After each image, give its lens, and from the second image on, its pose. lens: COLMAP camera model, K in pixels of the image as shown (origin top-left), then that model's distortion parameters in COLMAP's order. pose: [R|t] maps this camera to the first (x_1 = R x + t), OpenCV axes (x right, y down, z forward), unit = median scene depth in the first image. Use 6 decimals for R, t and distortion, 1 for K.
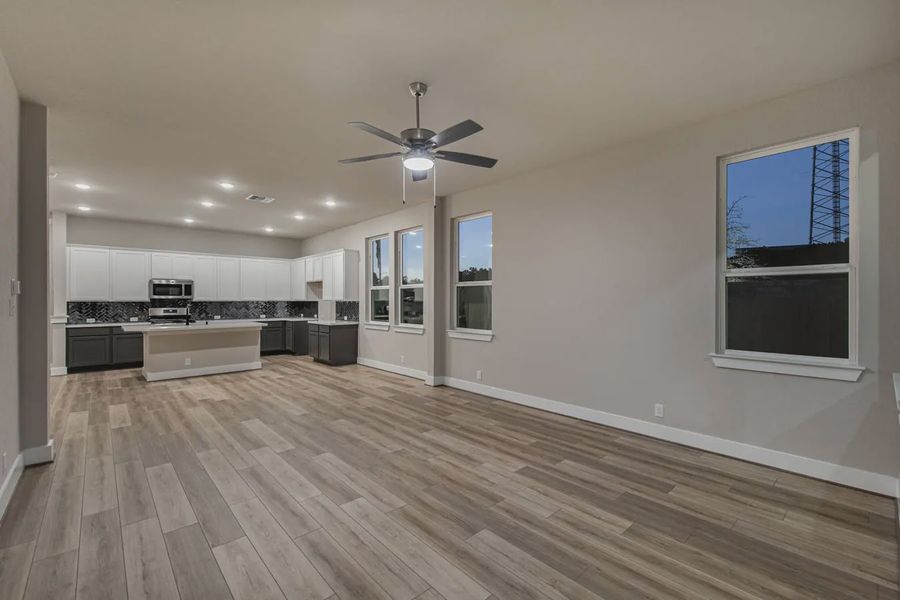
lens RADIAL K [[377.5, 0, 457.5], [0, 377.5, 303.4], [0, 0, 1]] dist [-0.000464, -0.000417]
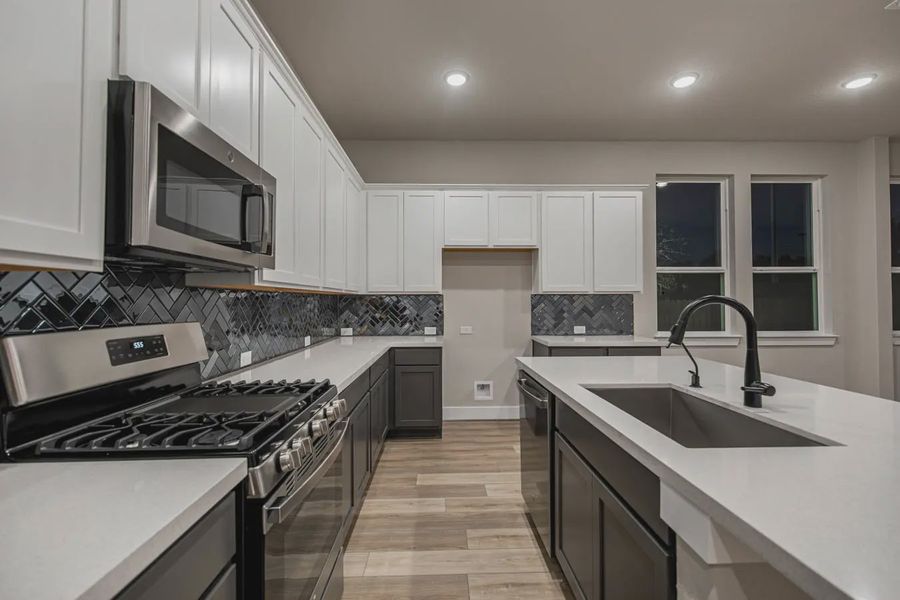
lens RADIAL K [[377.8, 0, 446.8], [0, 377.8, 293.5], [0, 0, 1]] dist [0.001870, 0.000249]
pose [[0.686945, 0.011582, 0.726617, -0.874428], [0.010941, 0.999595, -0.026277, 0.005228], [-0.726627, 0.026001, 0.686540, 0.908318]]
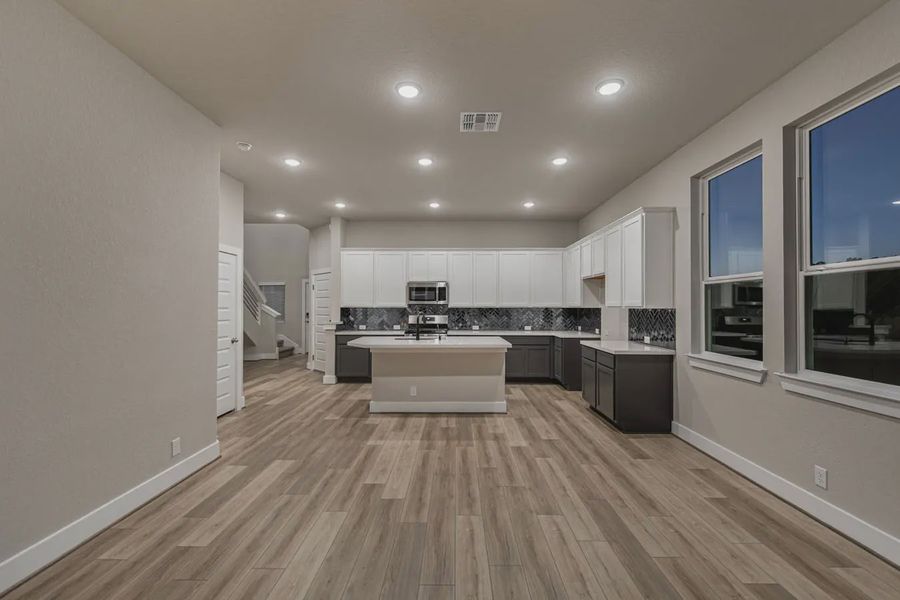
lens RADIAL K [[377.5, 0, 457.5], [0, 377.5, 303.4], [0, 0, 1]] dist [-0.000464, -0.000417]
pose [[0.729059, -0.003446, -0.684442, -0.139760], [-0.007456, 0.999888, -0.012977, -0.004619], [0.684410, 0.014564, 0.728952, 0.473005]]
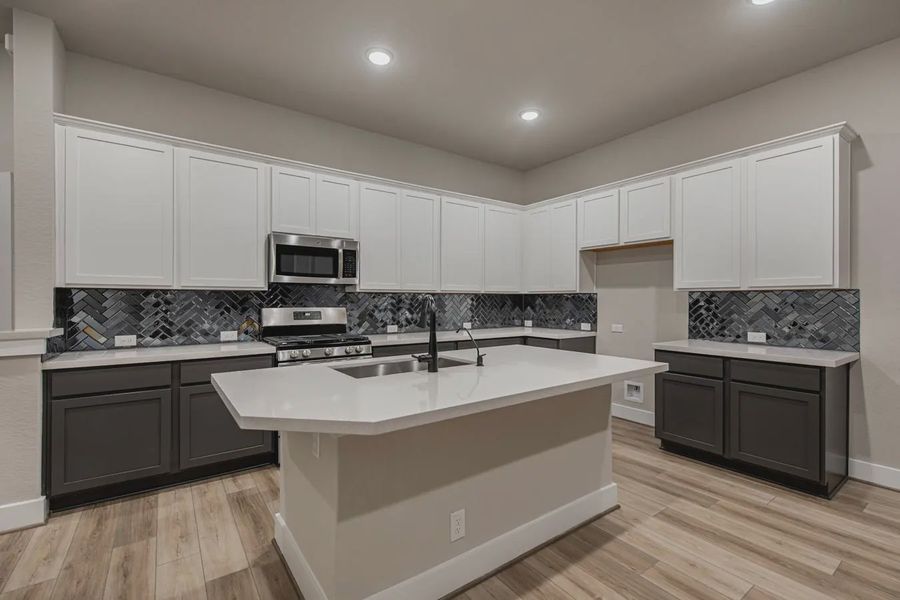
lens RADIAL K [[396.3, 0, 459.9], [0, 396.3, 297.6], [0, 0, 1]] dist [0.003459, 0.000260]
pose [[0.992504, -0.001157, -0.122210, -0.610354], [-0.000795, 0.999873, -0.015922, 0.009198], [0.122213, 0.015899, 0.992377, 0.664066]]
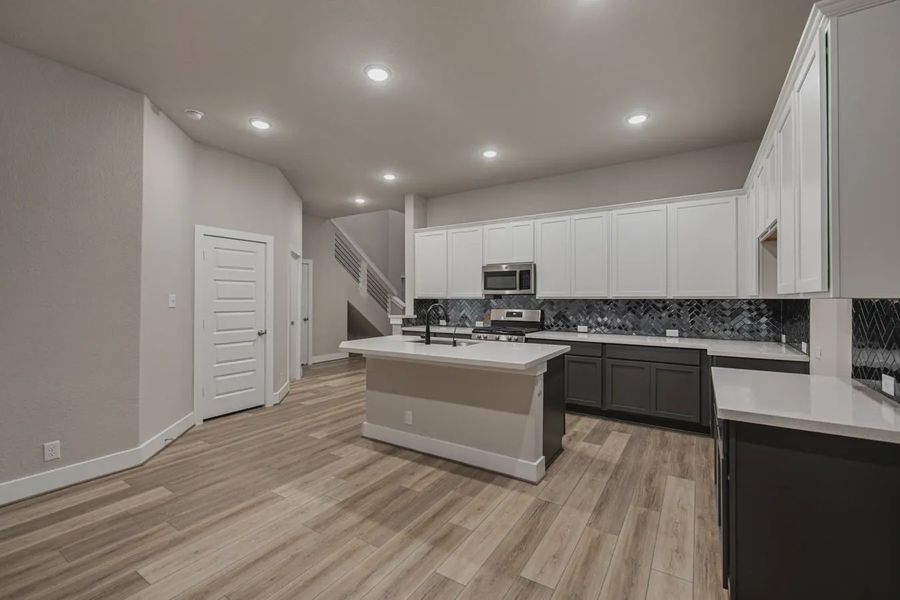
lens RADIAL K [[385.4, 0, 448.0], [0, 385.4, 296.6], [0, 0, 1]] dist [0.000199, -0.000130]
pose [[0.242976, -0.004039, -0.970024, -0.178963], [-0.009014, 0.999939, -0.006421, -0.004540], [0.969990, 0.010304, 0.242925, 0.828390]]
